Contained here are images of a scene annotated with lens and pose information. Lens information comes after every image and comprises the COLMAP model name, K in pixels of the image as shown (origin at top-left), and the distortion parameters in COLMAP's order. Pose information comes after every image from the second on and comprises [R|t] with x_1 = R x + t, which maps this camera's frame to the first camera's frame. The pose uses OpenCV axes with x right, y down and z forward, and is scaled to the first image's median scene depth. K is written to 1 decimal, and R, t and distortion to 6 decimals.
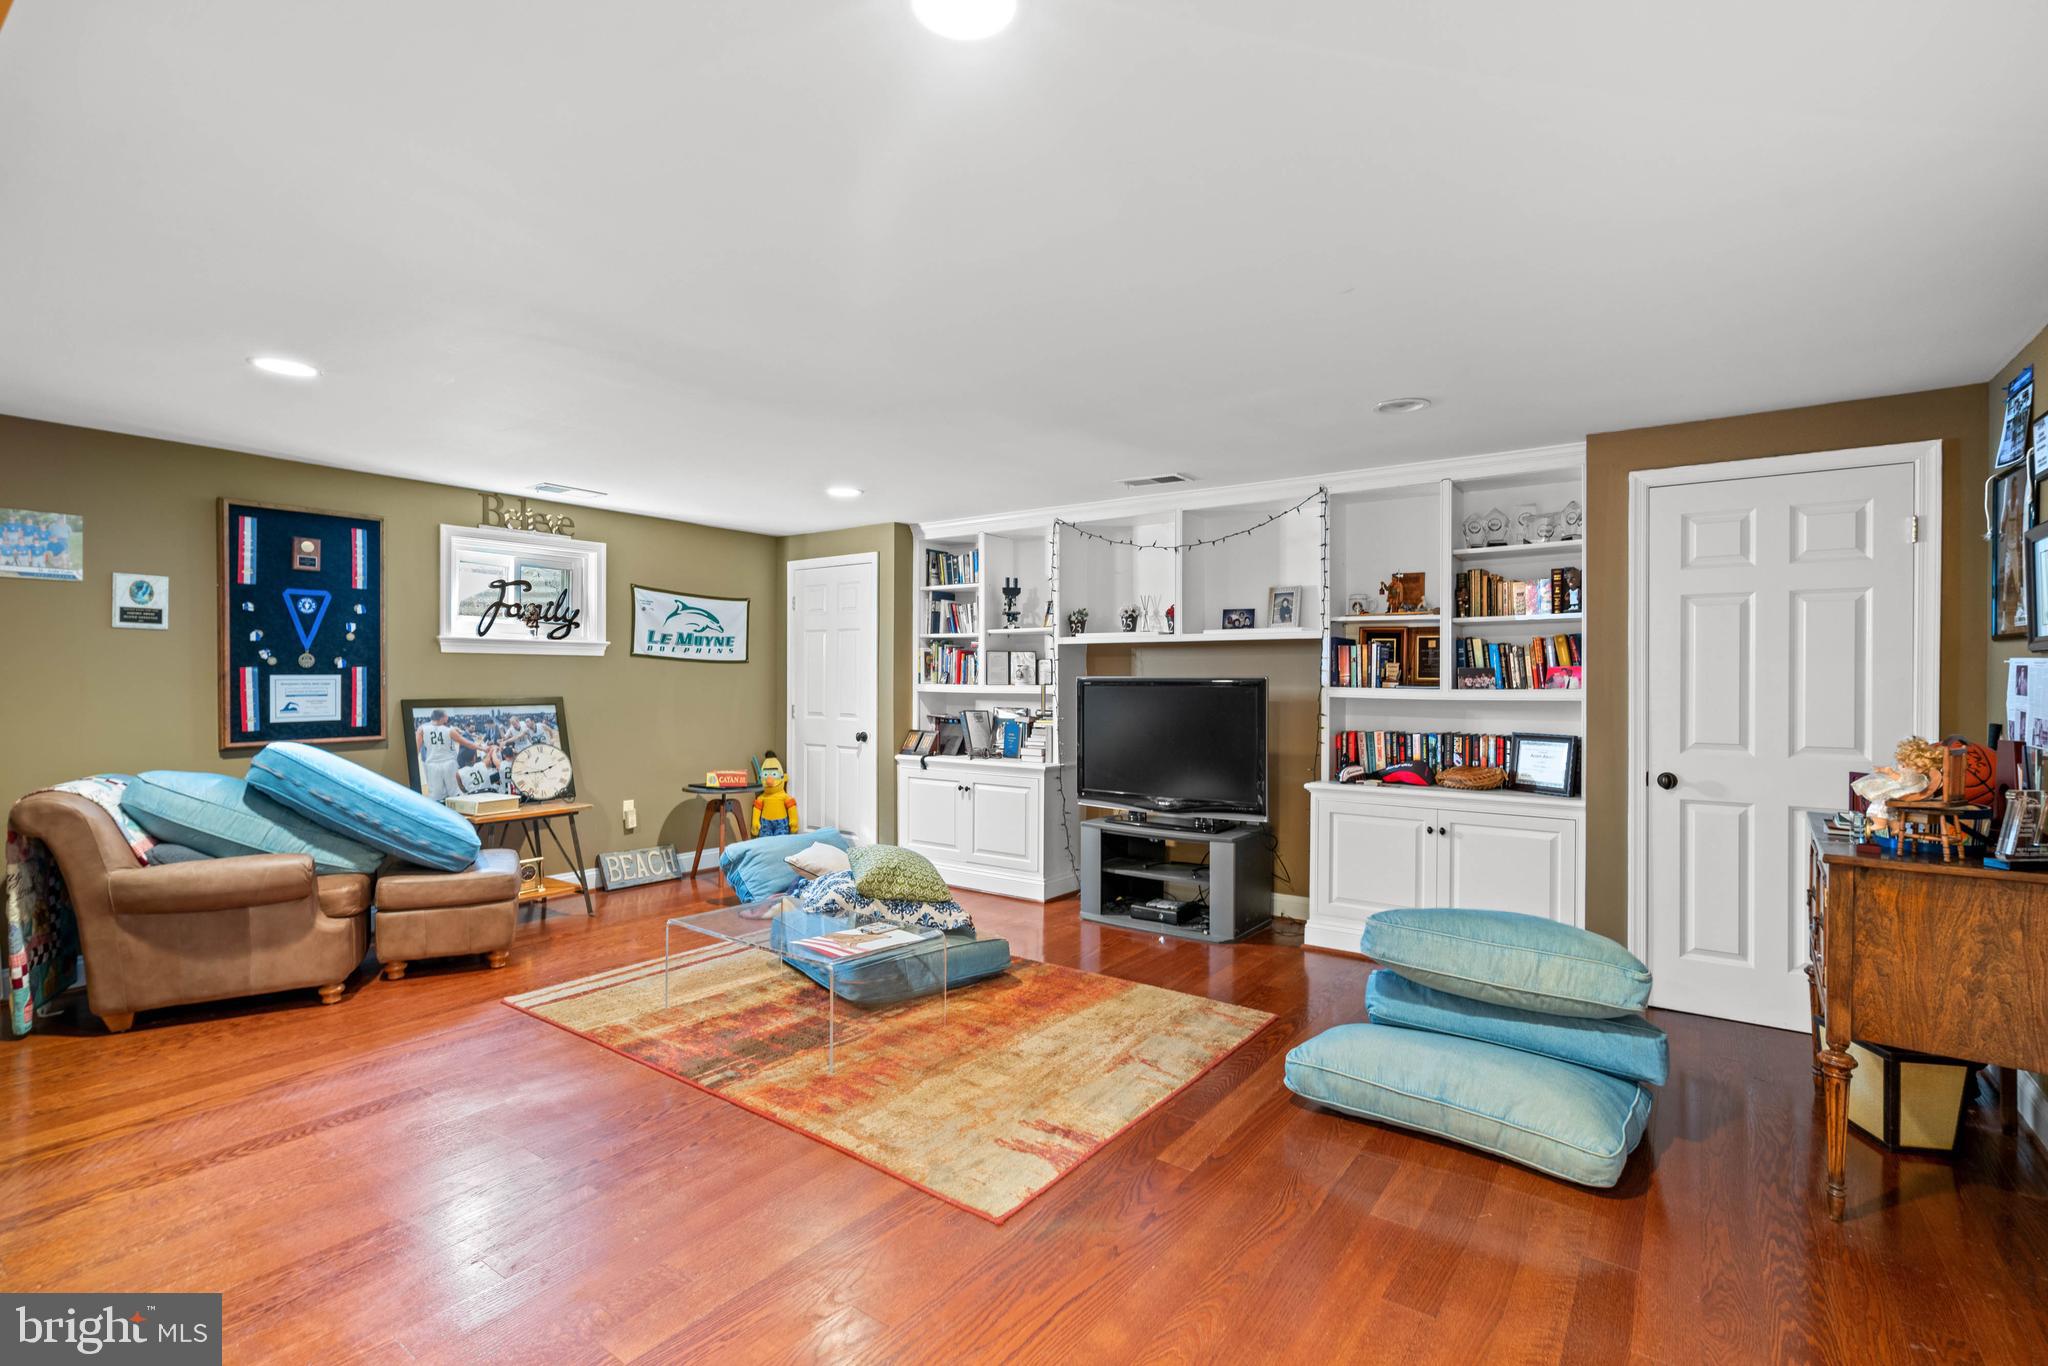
lens RADIAL K [[948.1, 0, 1019.3], [0, 948.1, 665.5], [0, 0, 1]] dist [-0.007285, 0.005581]
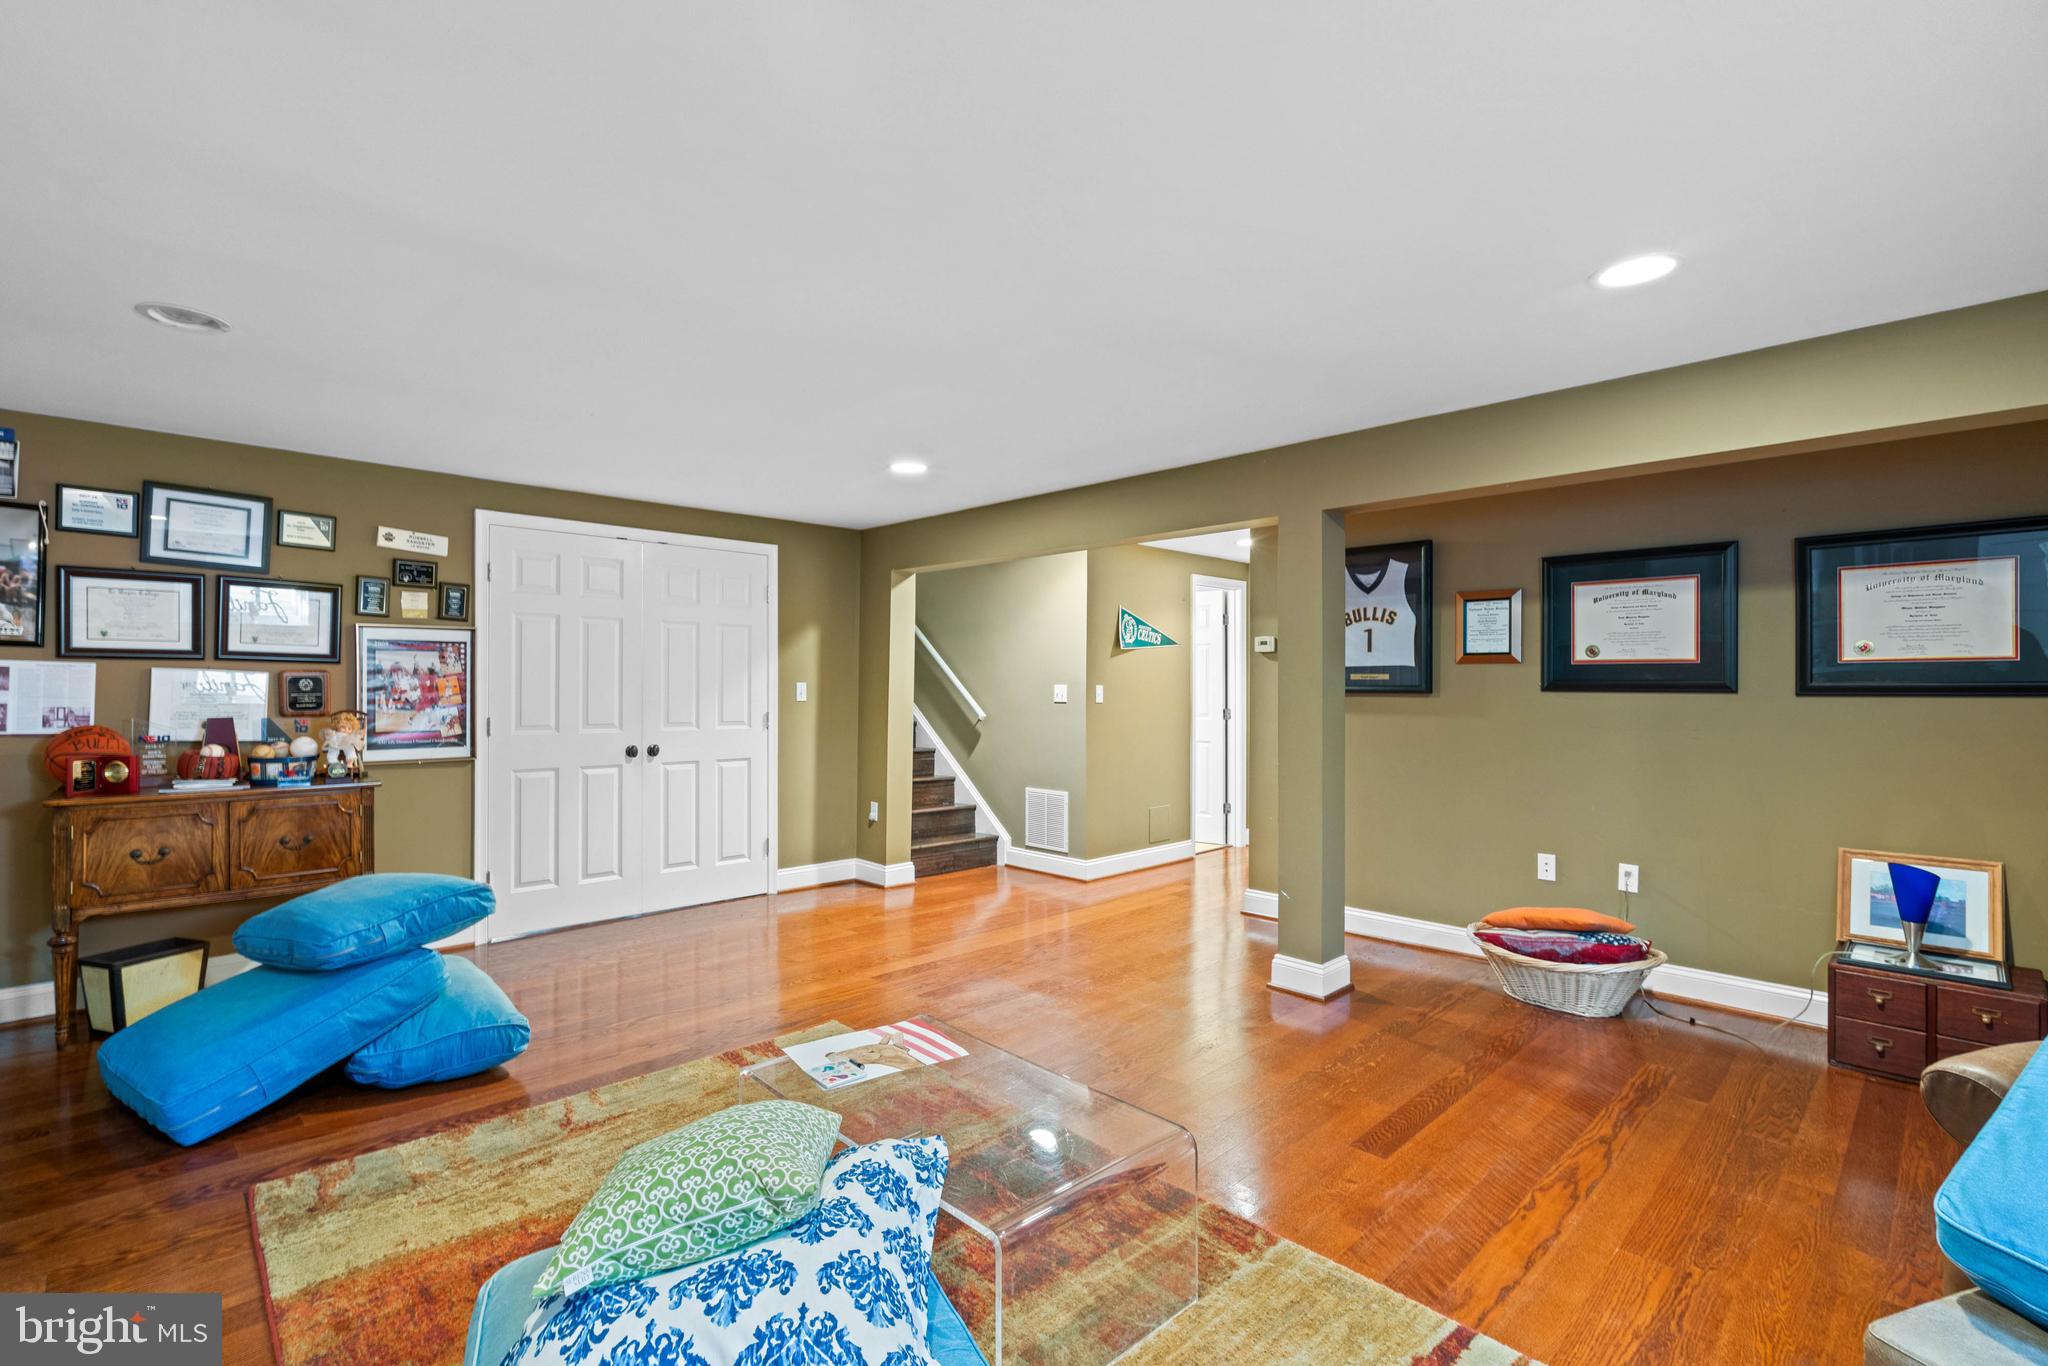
lens RADIAL K [[948.1, 0, 1019.3], [0, 948.1, 665.5], [0, 0, 1]] dist [-0.007285, 0.005581]
pose [[-0.988082, -0.000729, 0.153925, -0.390482], [-0.006897, 0.999194, -0.039536, 0.027801], [-0.153772, -0.040126, -0.987291, 1.718185]]
